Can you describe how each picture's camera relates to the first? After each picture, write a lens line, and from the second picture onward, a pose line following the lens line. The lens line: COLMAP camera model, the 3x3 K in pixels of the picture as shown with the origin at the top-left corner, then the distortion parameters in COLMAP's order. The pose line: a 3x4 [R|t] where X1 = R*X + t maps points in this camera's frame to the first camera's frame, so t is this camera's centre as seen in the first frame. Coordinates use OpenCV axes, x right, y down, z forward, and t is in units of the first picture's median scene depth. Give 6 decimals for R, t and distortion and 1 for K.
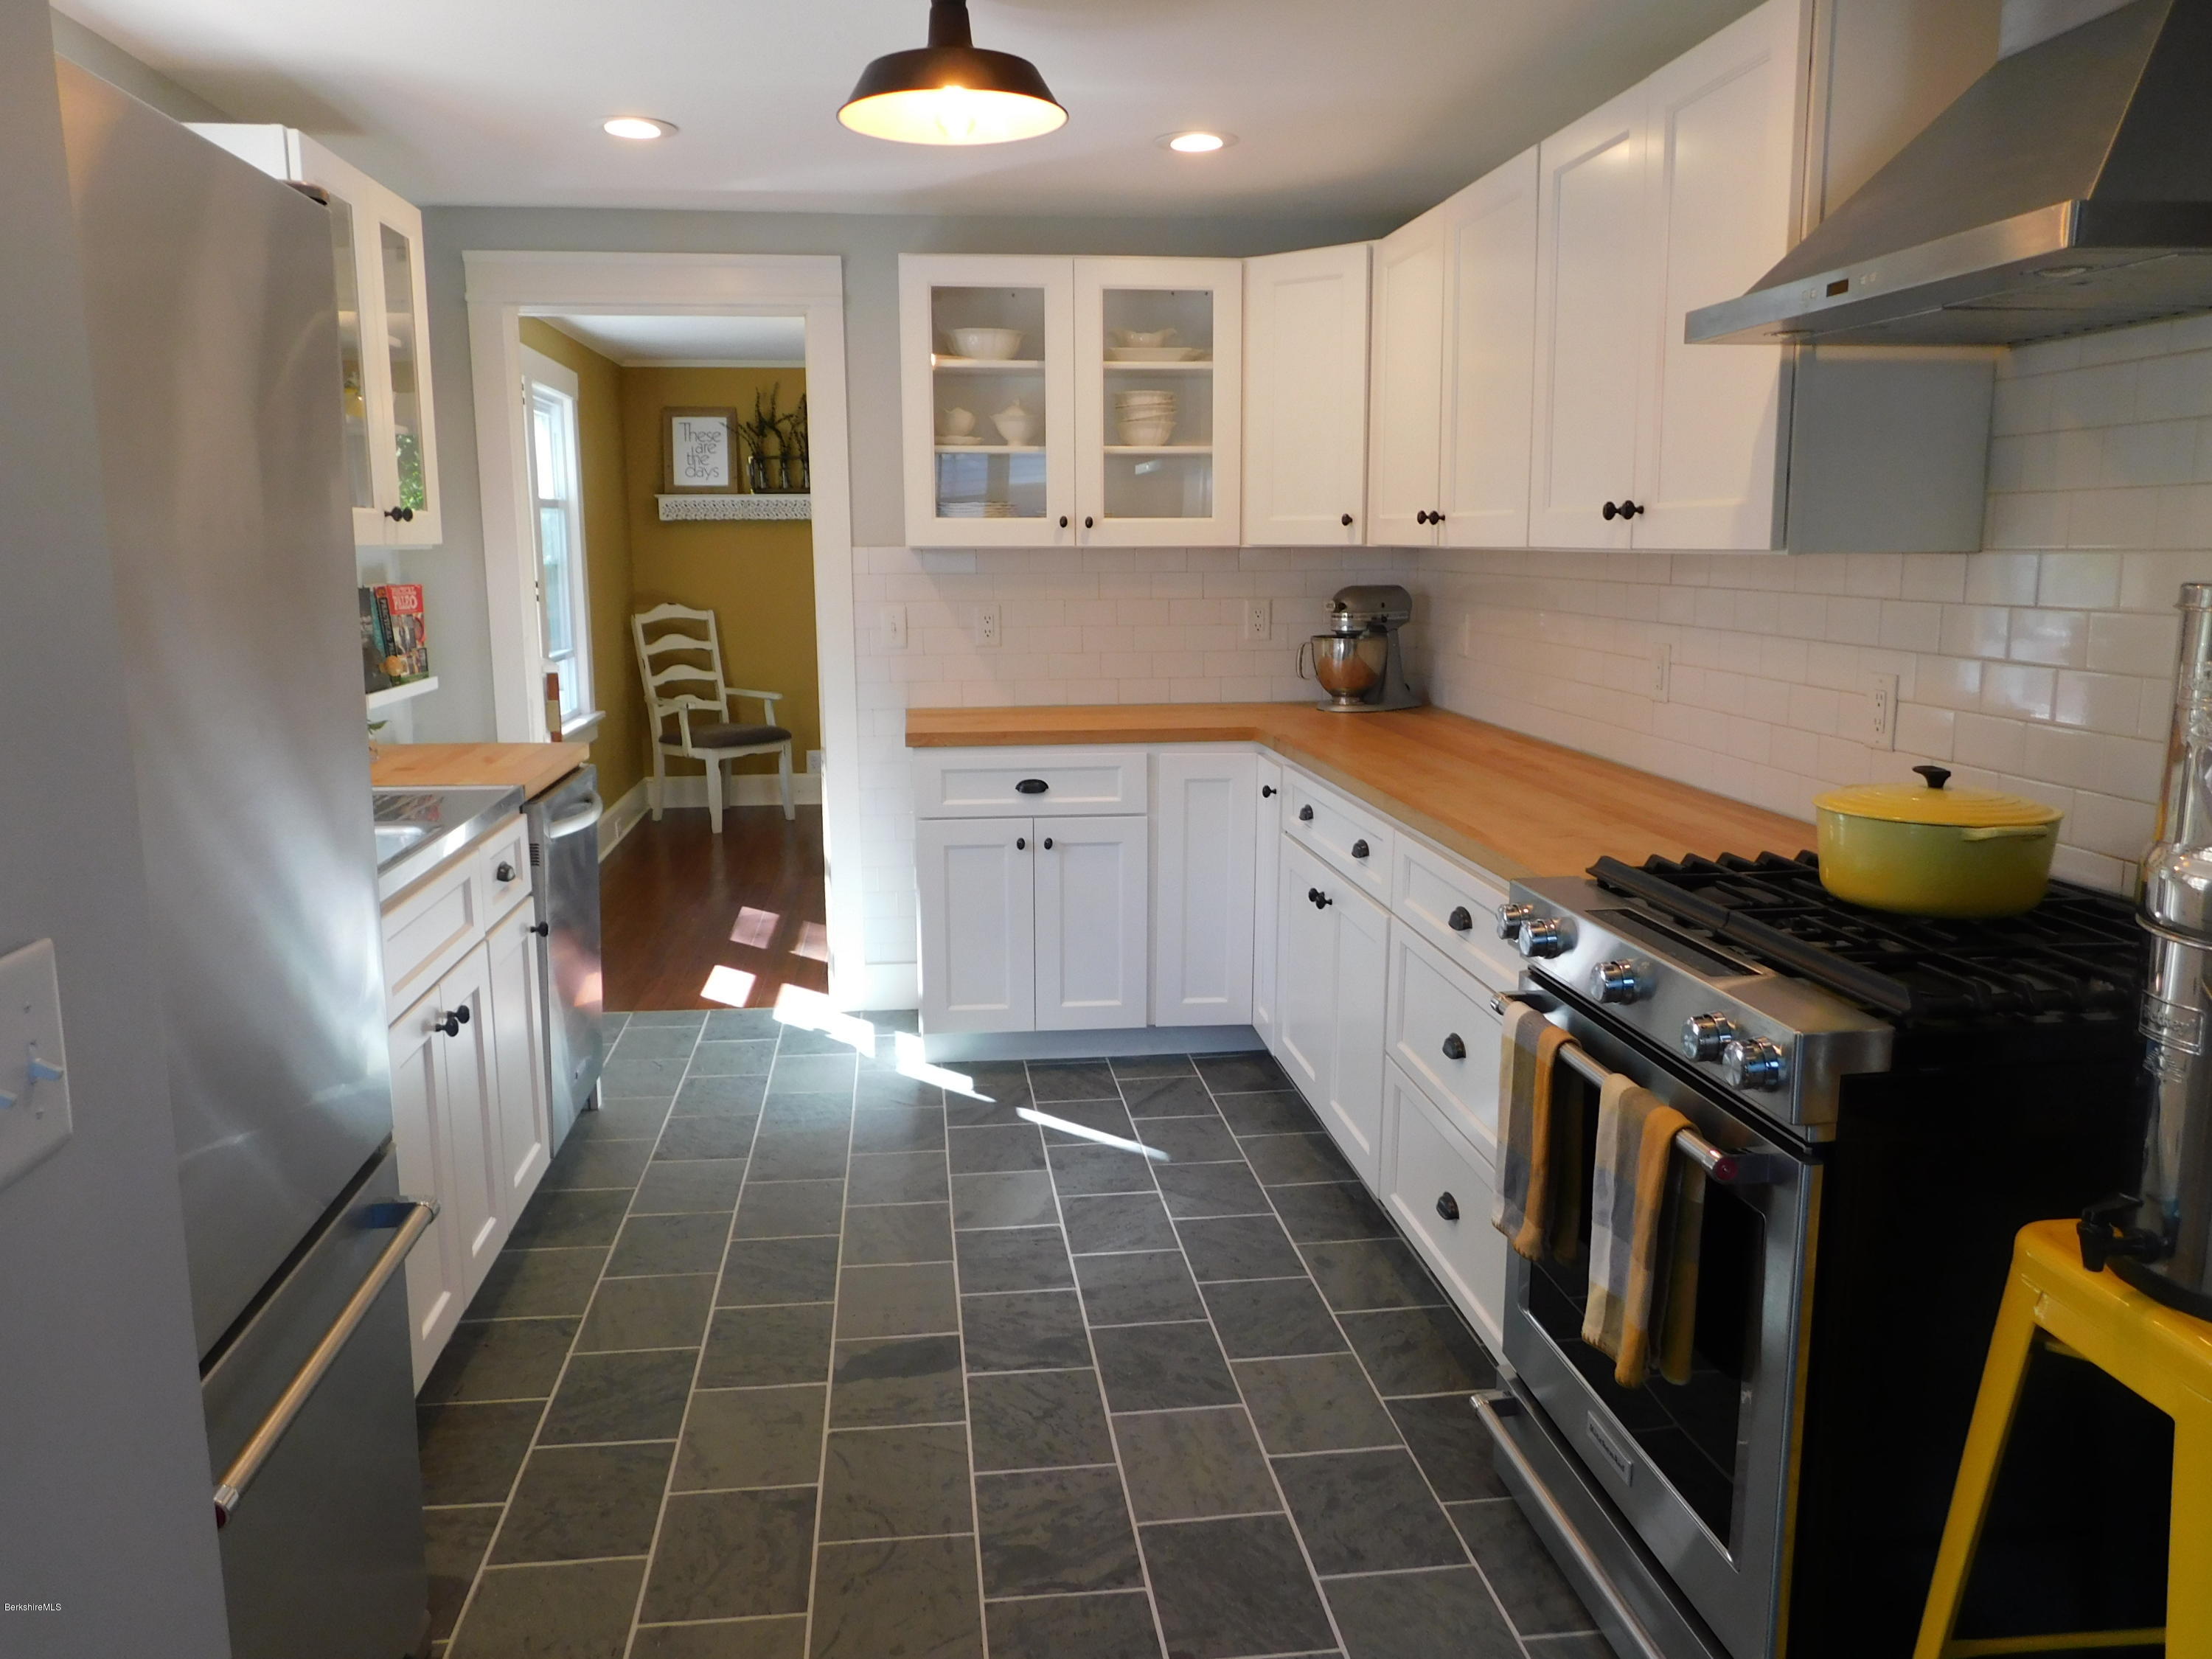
lens RADIAL K [[1640.2, 0, 1106.0], [0, 1640.2, 829.5], [0, 0, 1]] dist [-0.002068, -0.000525]
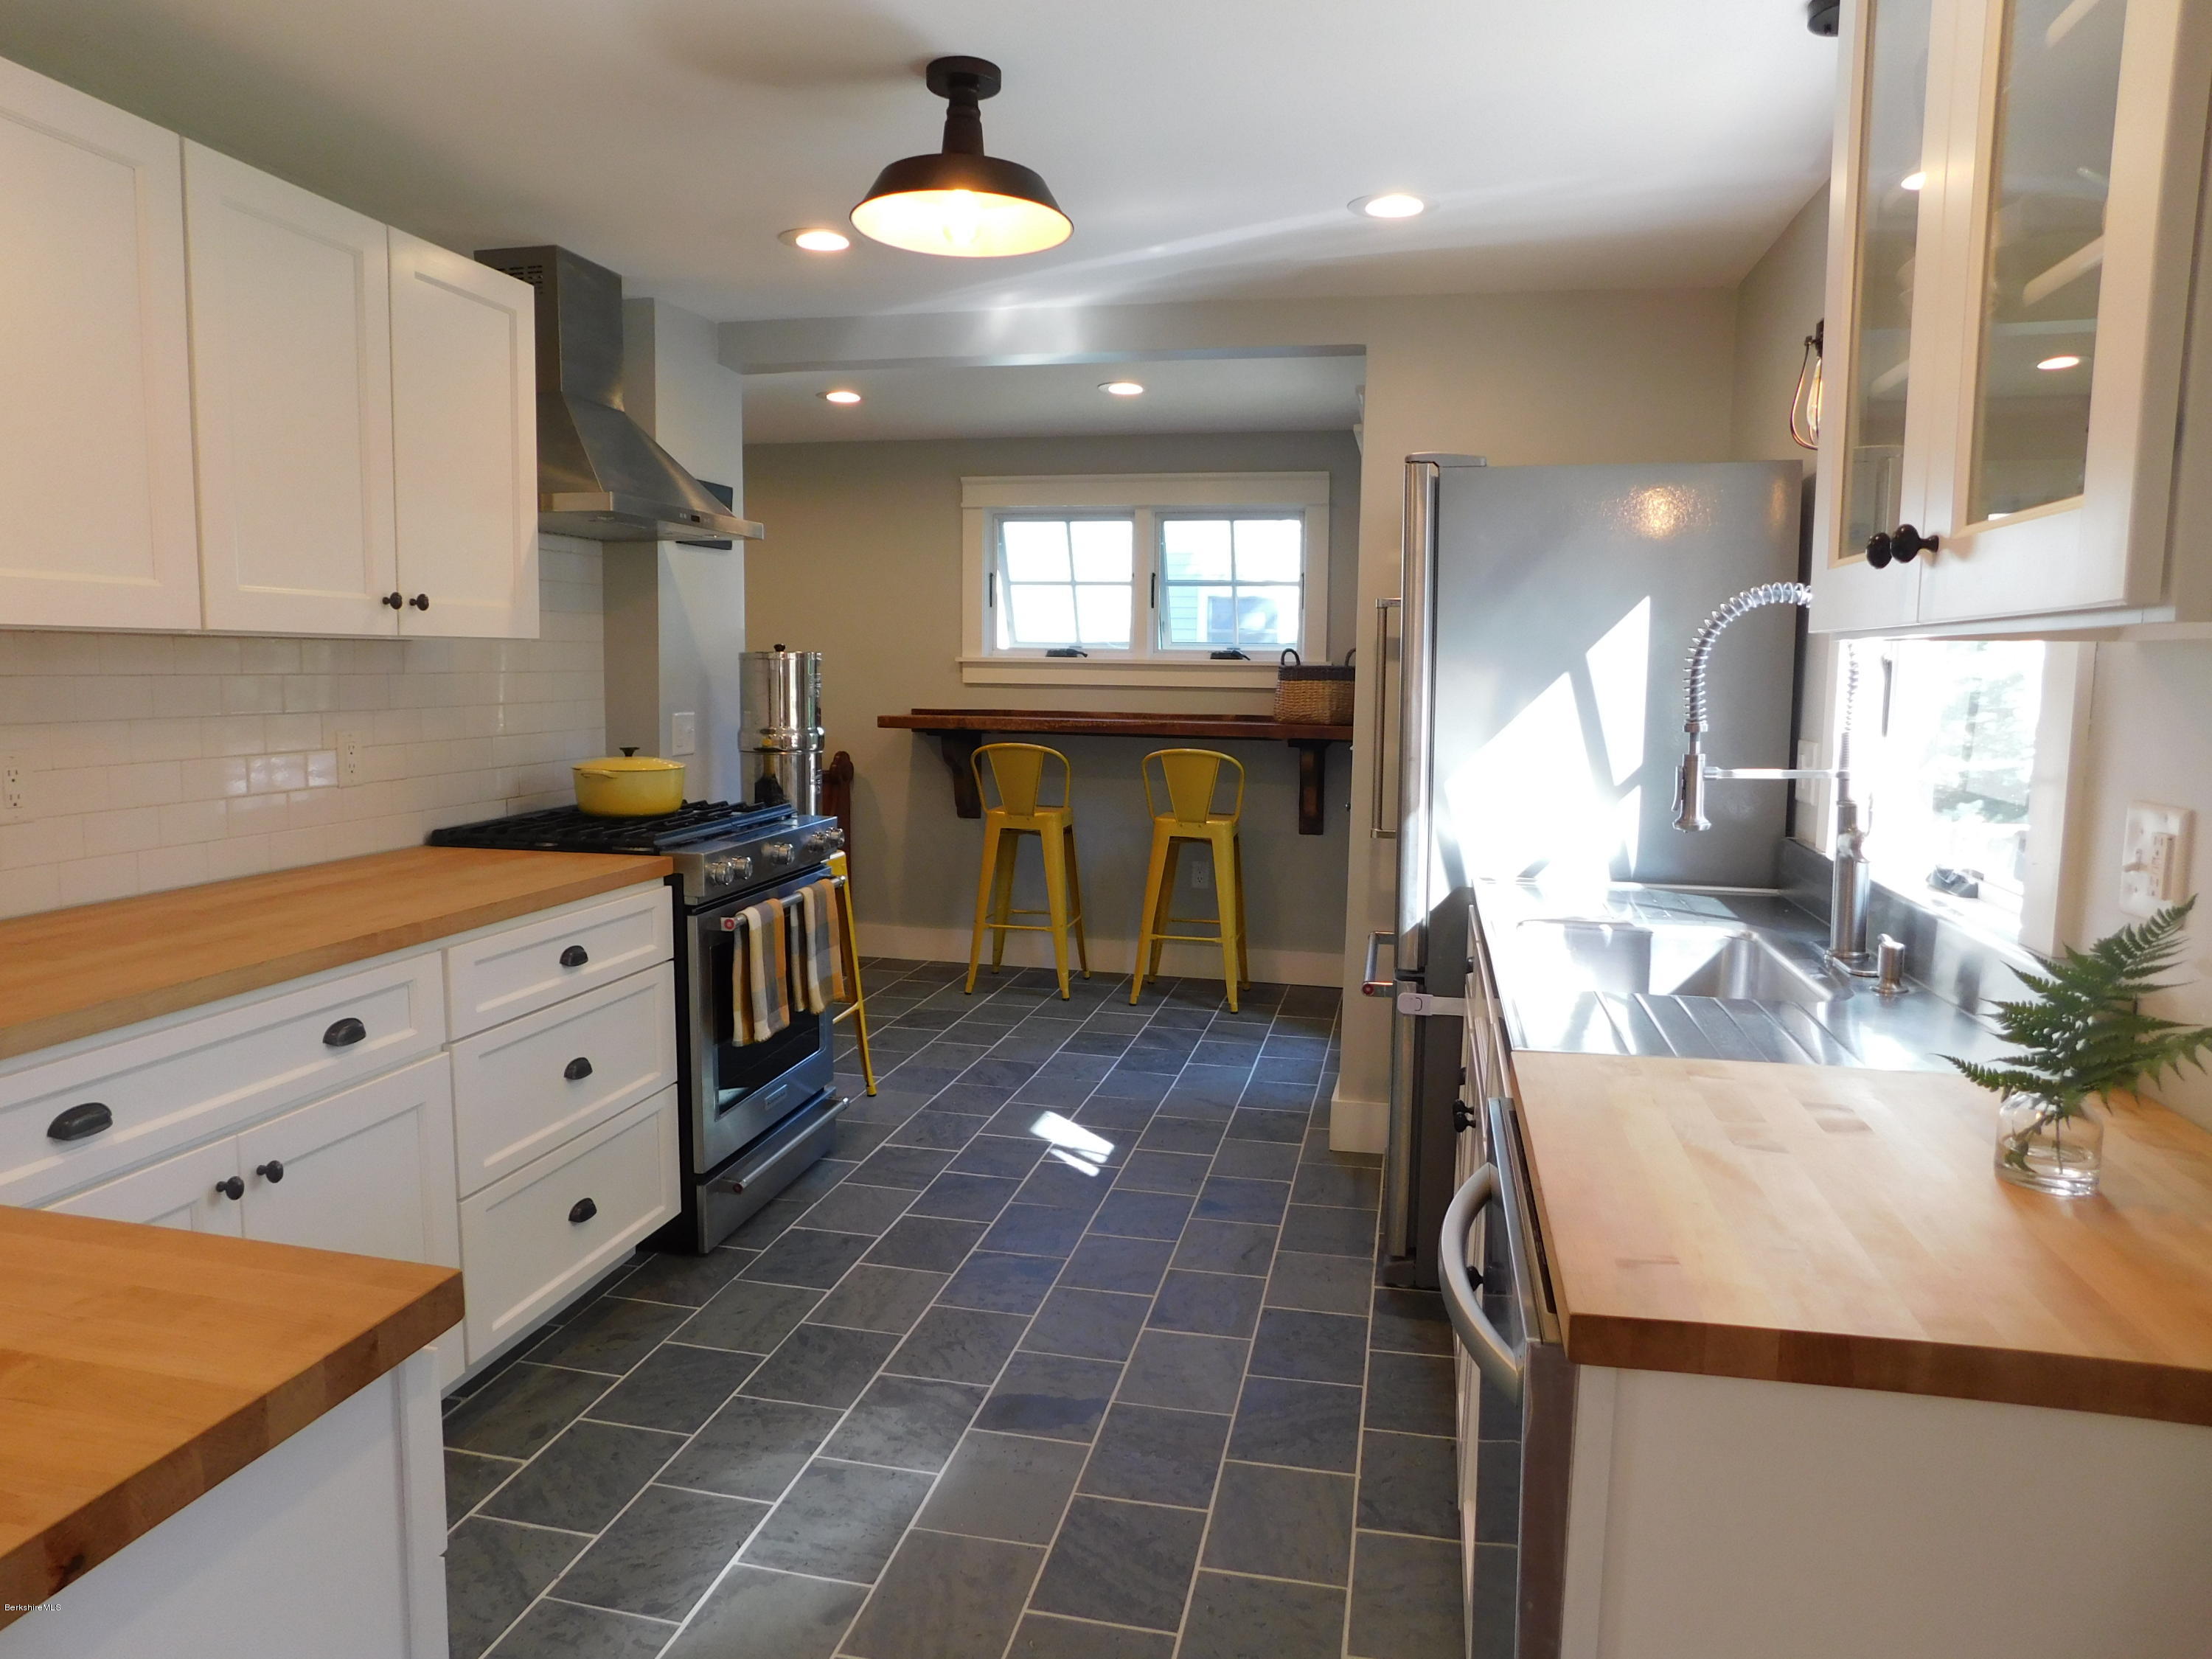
lens RADIAL K [[1446.6, 0, 1106.0], [0, 1446.6, 829.5], [0, 0, 1]] dist [-0.074461, 0.052572]
pose [[-0.943471, -0.043640, 0.328570, -0.478090], [0.057199, 0.954986, 0.291084, -0.309652], [-0.326483, 0.293423, -0.898505, 1.813880]]
